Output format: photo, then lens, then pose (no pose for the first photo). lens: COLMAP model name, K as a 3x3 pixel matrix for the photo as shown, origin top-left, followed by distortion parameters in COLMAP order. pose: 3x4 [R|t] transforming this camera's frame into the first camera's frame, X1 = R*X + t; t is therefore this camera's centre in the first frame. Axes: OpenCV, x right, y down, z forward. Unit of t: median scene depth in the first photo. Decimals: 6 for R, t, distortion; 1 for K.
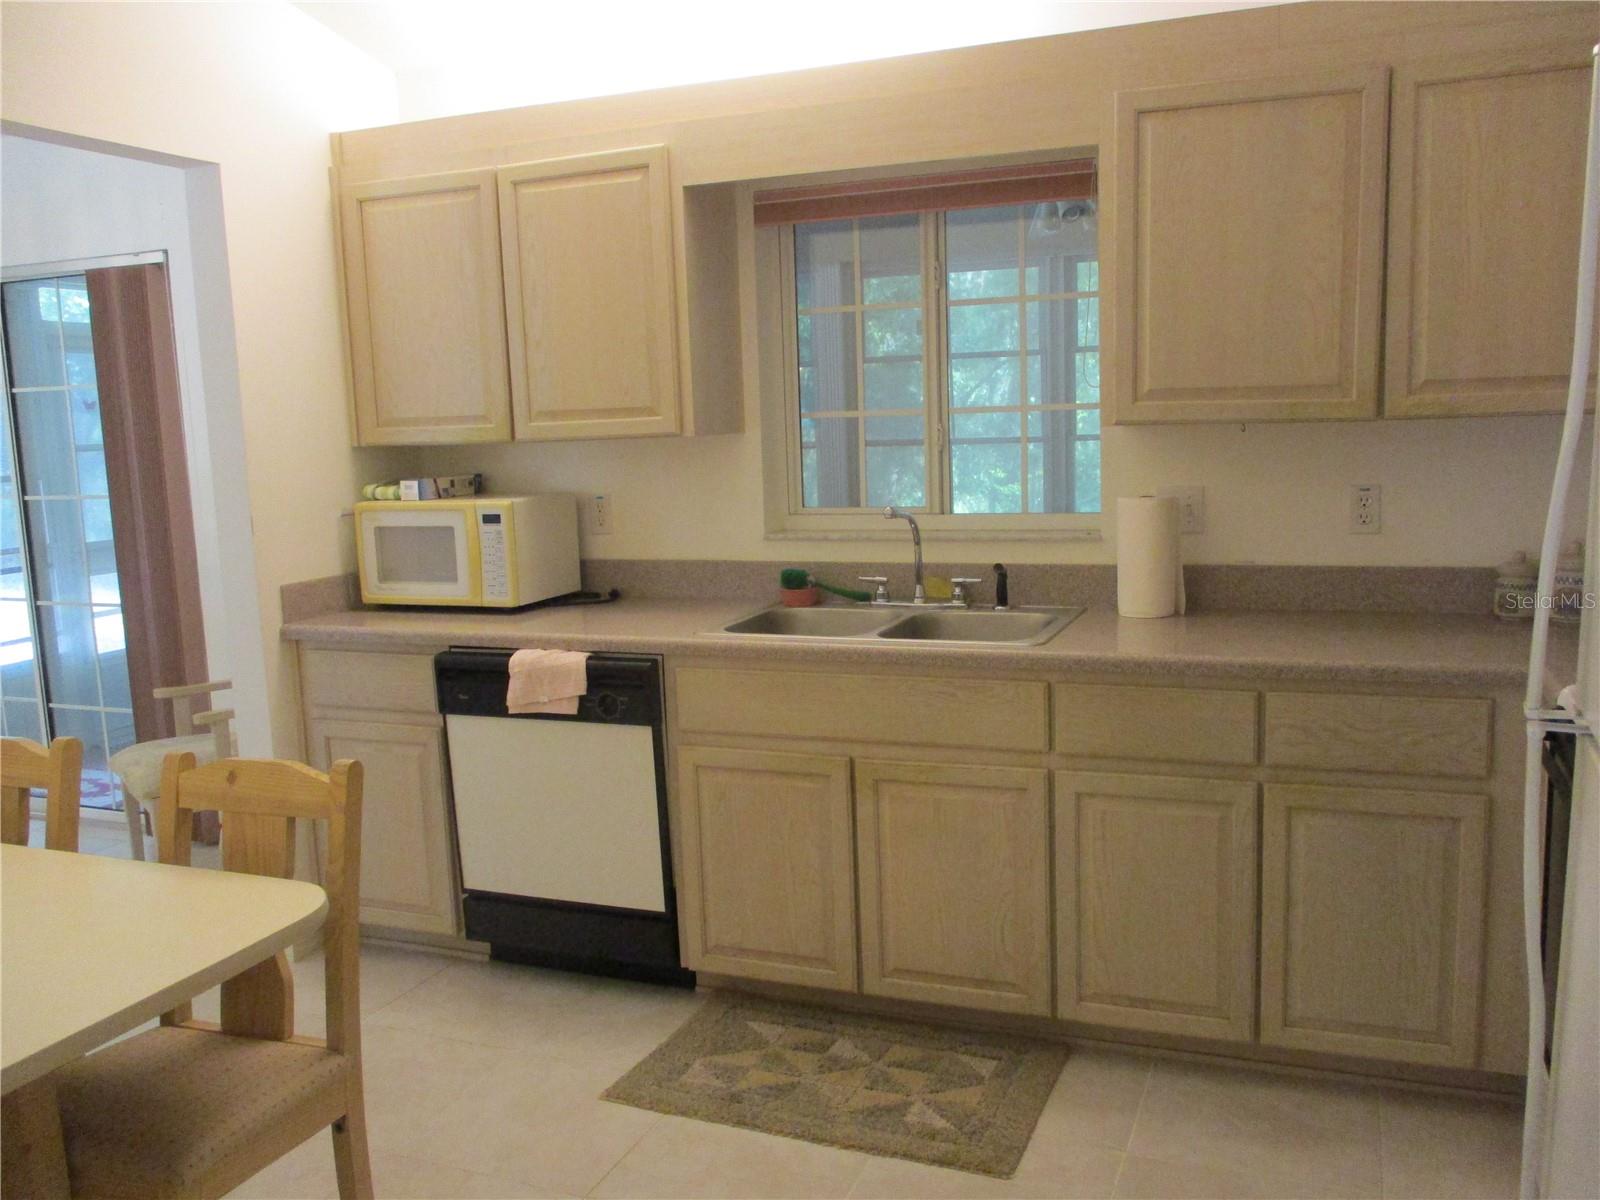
lens RADIAL K [[1337.1, 0, 800.0], [0, 1337.1, 600.0], [0, 0, 1]] dist [-0.006564, -0.000835]
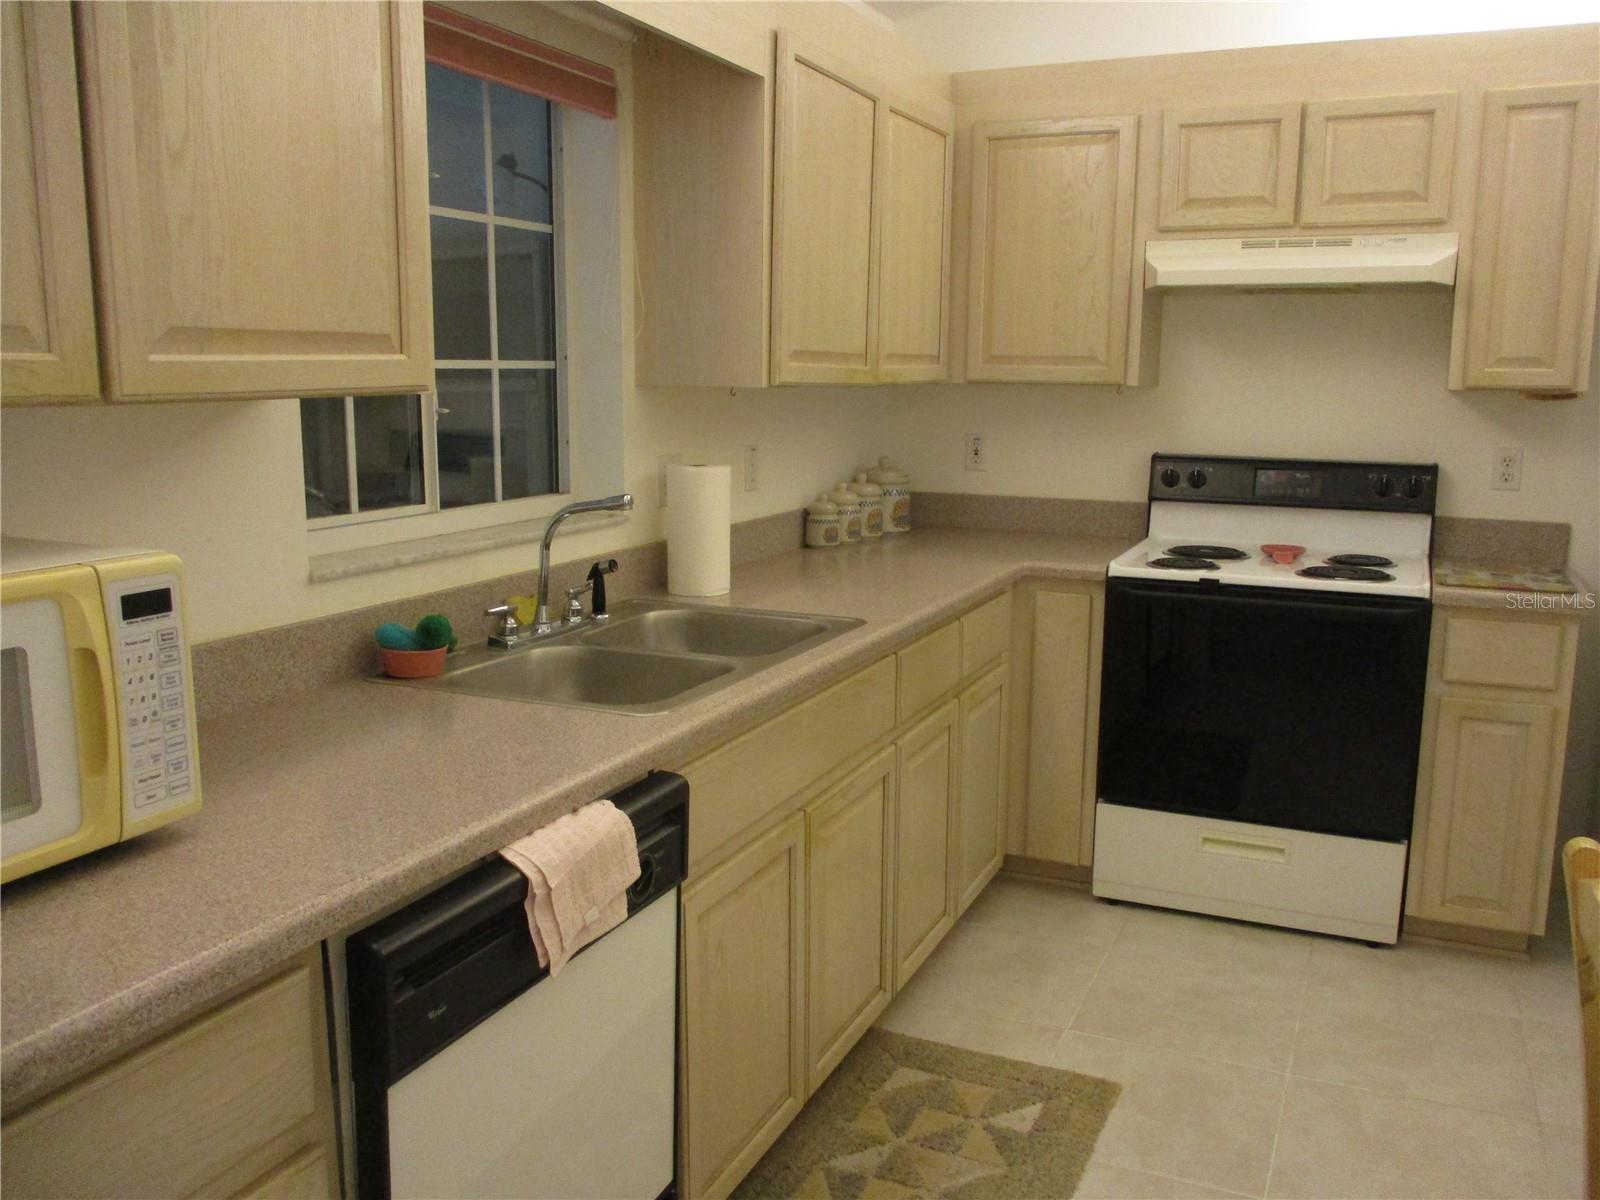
lens RADIAL K [[1337.1, 0, 800.0], [0, 1337.1, 600.0], [0, 0, 1]] dist [-0.006564, -0.000835]
pose [[0.044664, -0.136197, 0.989674, -0.624665], [0.137357, 0.982092, 0.128955, -0.089031], [-0.989514, 0.130179, 0.062572, 0.825921]]
